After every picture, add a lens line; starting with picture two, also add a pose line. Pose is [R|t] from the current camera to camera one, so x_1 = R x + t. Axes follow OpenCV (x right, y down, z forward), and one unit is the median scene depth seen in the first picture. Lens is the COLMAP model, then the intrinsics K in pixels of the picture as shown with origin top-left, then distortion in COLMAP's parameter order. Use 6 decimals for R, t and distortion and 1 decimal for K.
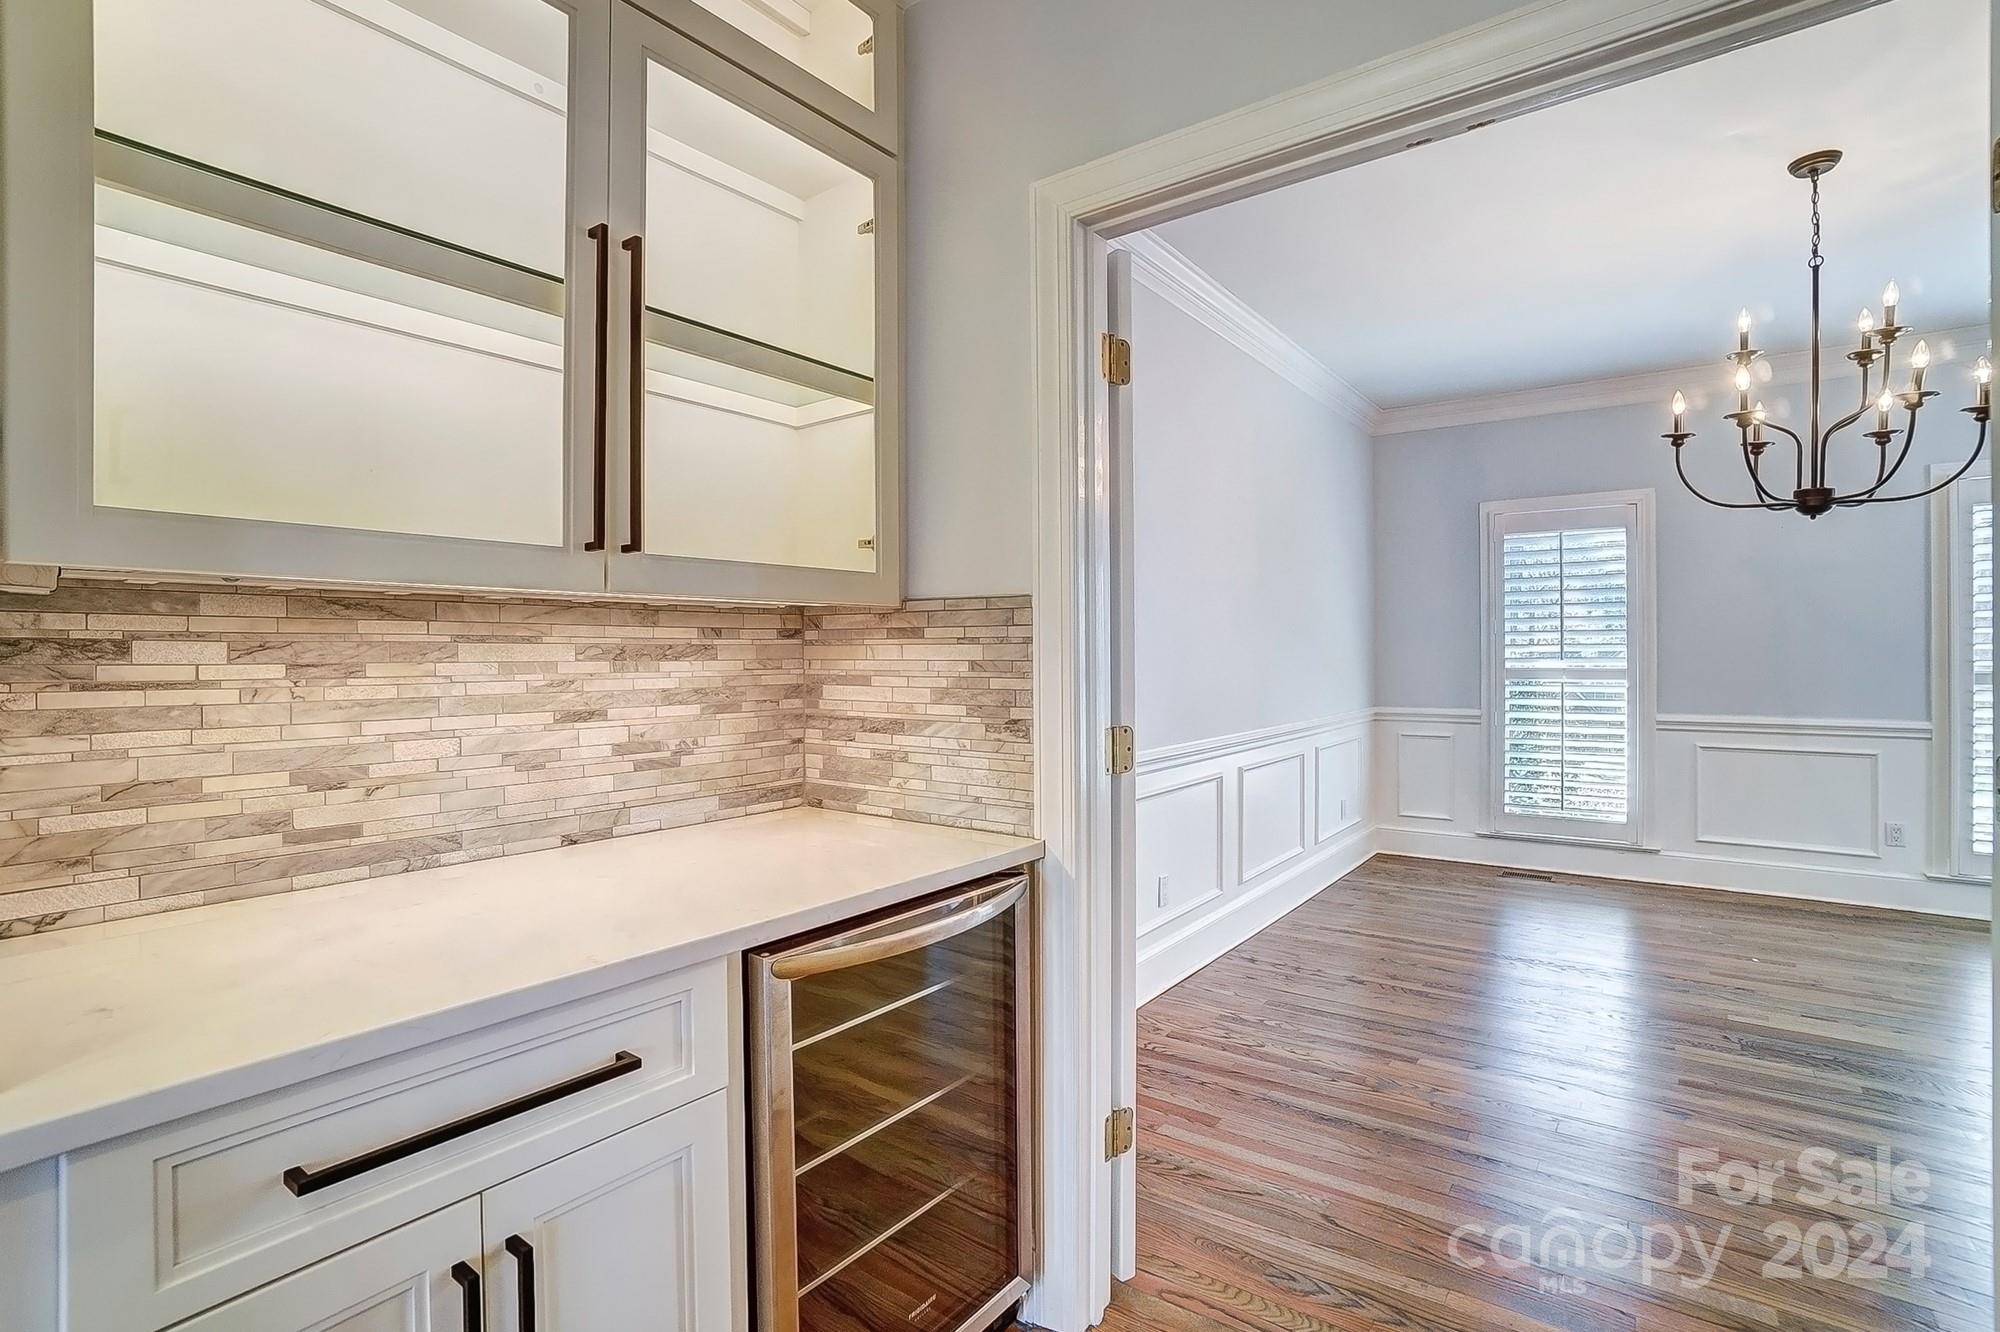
lens RADIAL K [[949.6, 0, 1000.0], [0, 949.6, 666.0], [0, 0, 1]] dist [-0.035855, 0.001166]
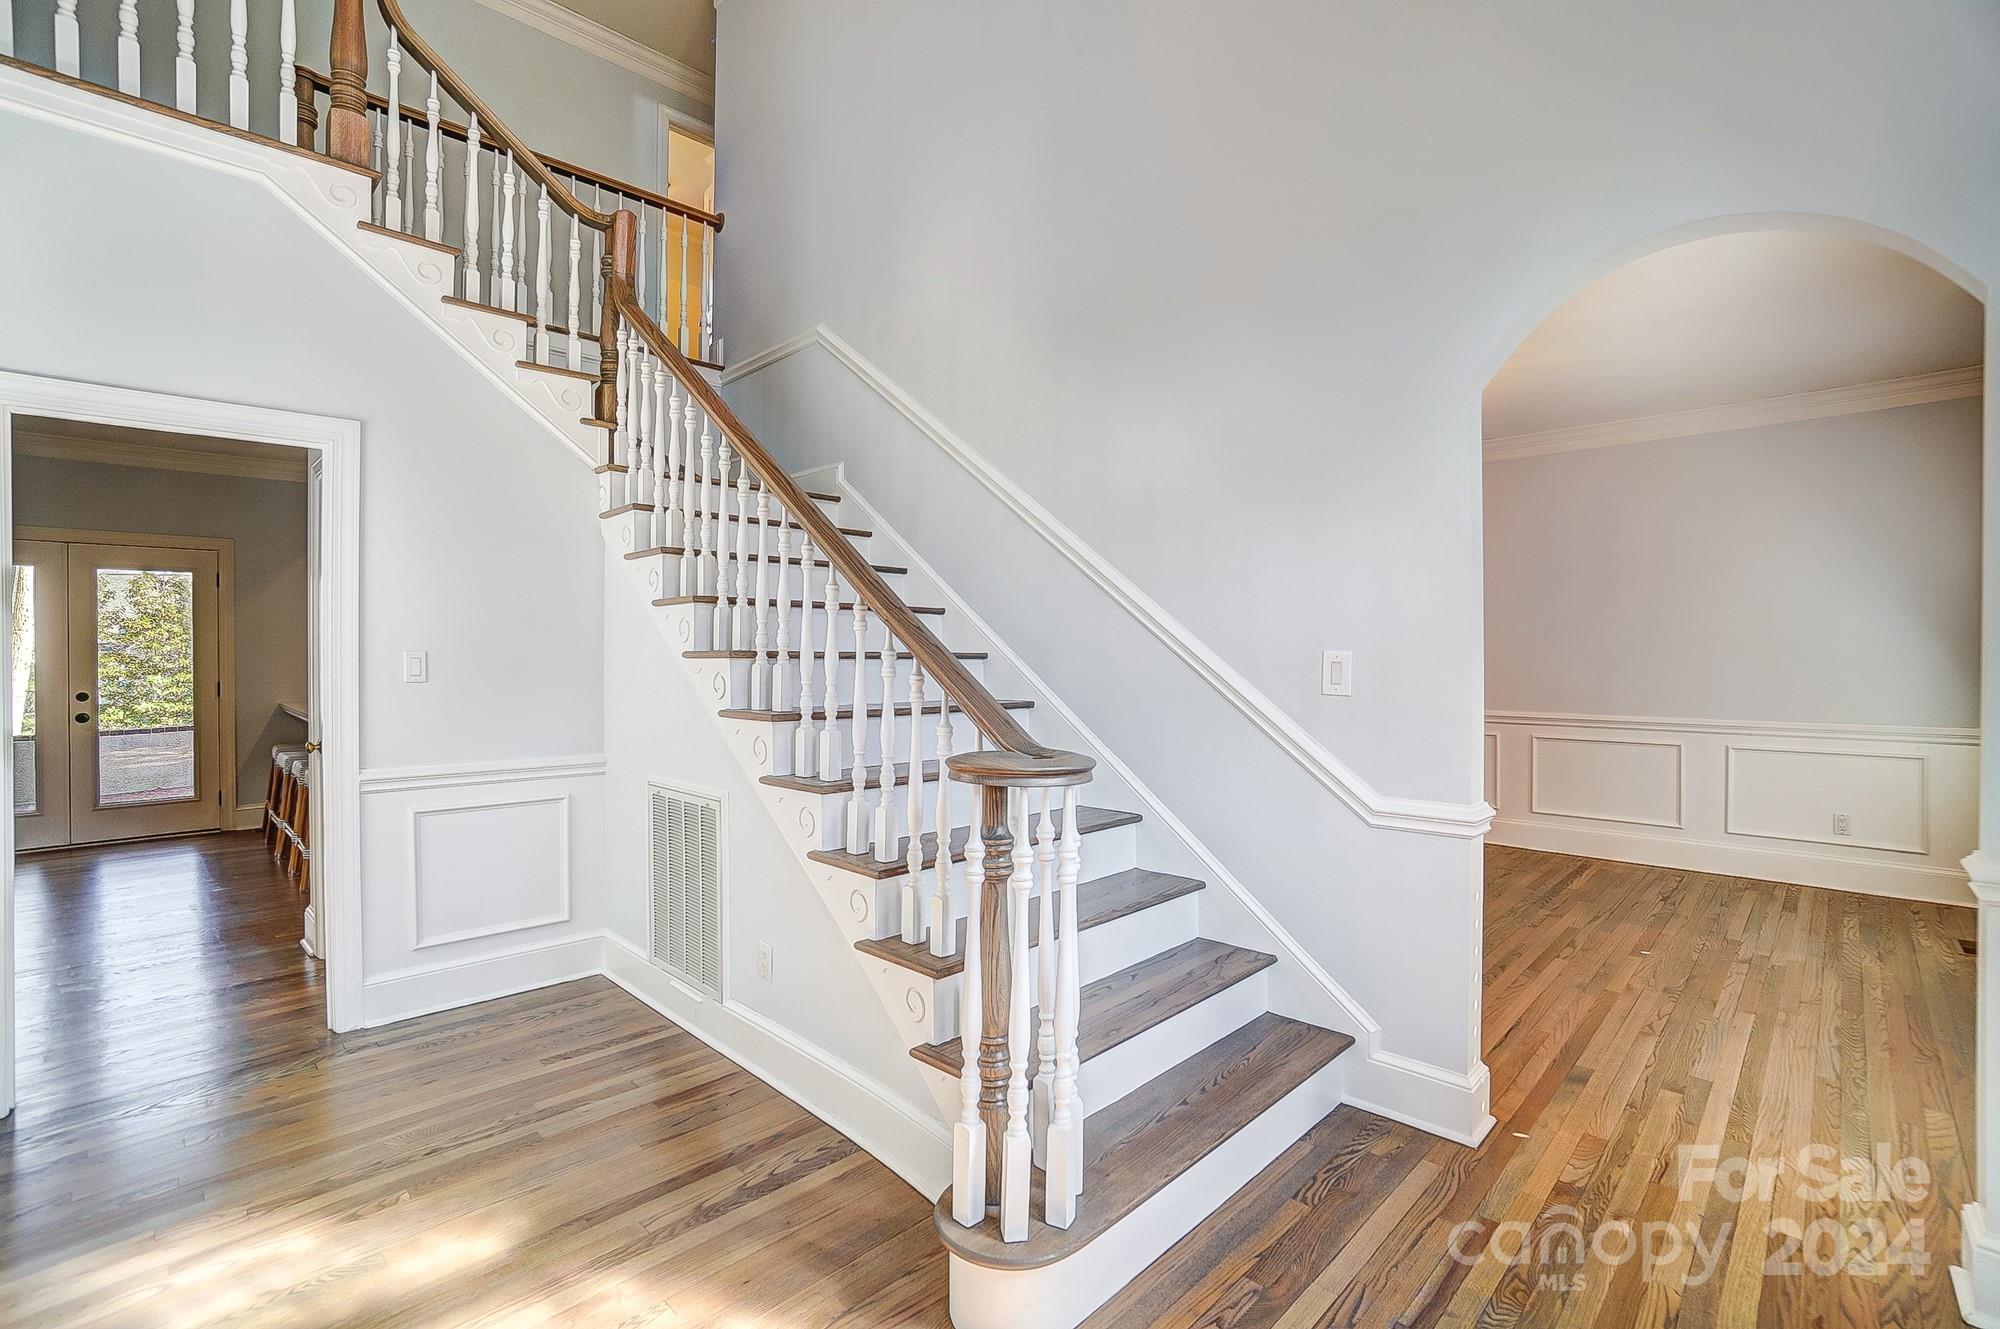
lens RADIAL K [[871.8, 0, 998.0], [0, 871.8, 647.3], [0, 0, 1]] dist [-0.012589, 0.000211]
pose [[-0.142147, 0.009915, -0.989796, 3.508657], [-0.004365, 0.999934, 0.010643, -0.091876], [0.989836, 0.005834, -0.142095, 0.688680]]
